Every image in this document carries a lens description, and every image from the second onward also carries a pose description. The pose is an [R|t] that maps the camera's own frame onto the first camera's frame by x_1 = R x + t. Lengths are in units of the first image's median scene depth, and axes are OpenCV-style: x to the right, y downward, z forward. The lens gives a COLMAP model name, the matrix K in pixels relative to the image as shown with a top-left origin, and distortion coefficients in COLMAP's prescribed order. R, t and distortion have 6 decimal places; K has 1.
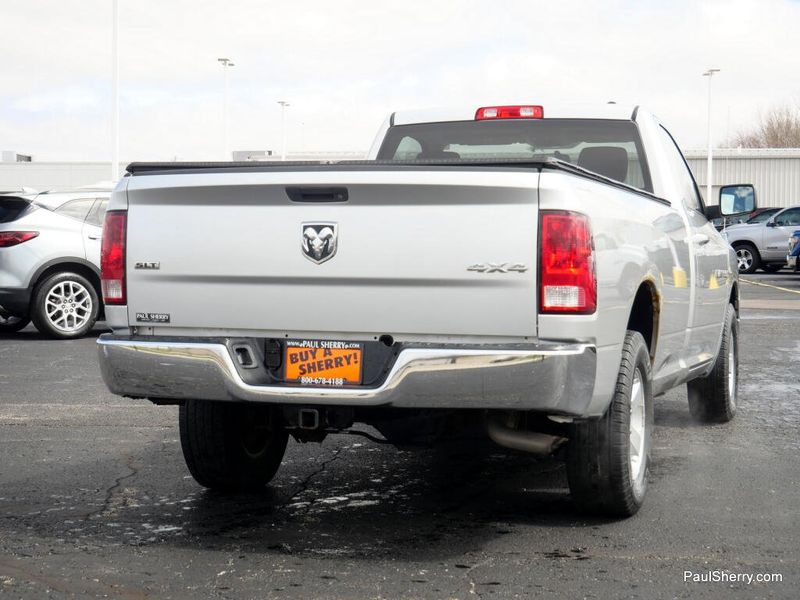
lens RADIAL K [[1474.4, 0, 400.0], [0, 1474.4, 300.0], [0, 0, 1]] dist [0.048663, 0.130498]
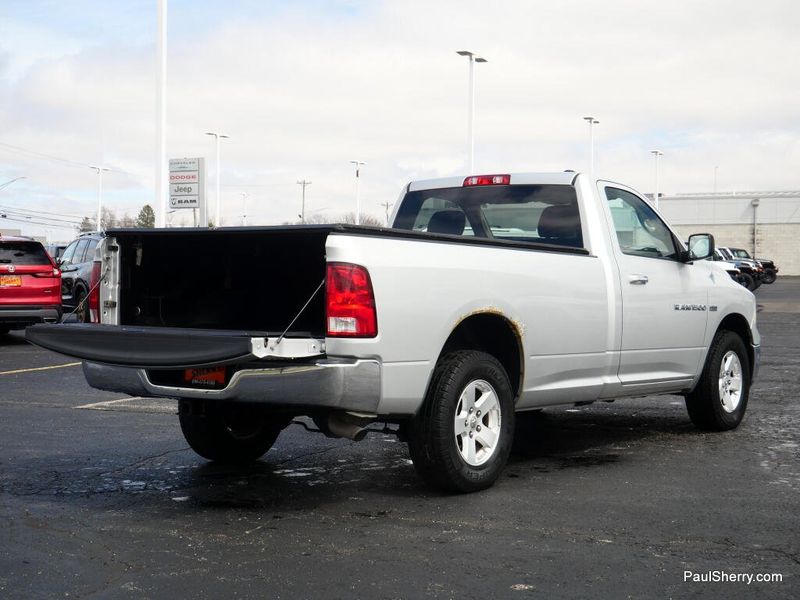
lens RADIAL K [[1274.7, 0, 400.0], [0, 1274.7, 300.0], [0, 0, 1]] dist [0.052182, 0.075745]
pose [[0.953310, 0.006966, -0.301913, 0.493659], [-0.012282, 0.999801, -0.015712, -0.006982], [0.301743, 0.018686, 0.953206, -0.111511]]
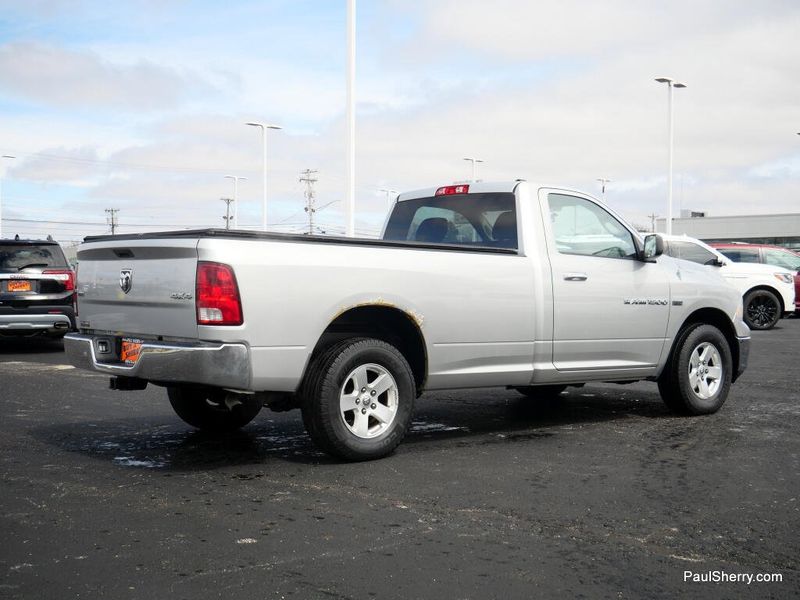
lens RADIAL K [[1088.4, 0, 400.0], [0, 1088.4, 300.0], [0, 0, 1]] dist [0.023826, 0.032126]
pose [[0.853700, 0.006816, -0.520720, 0.866642], [-0.015673, 0.999798, -0.012608, -0.005924], [0.520529, 0.018925, 0.853634, 0.080568]]
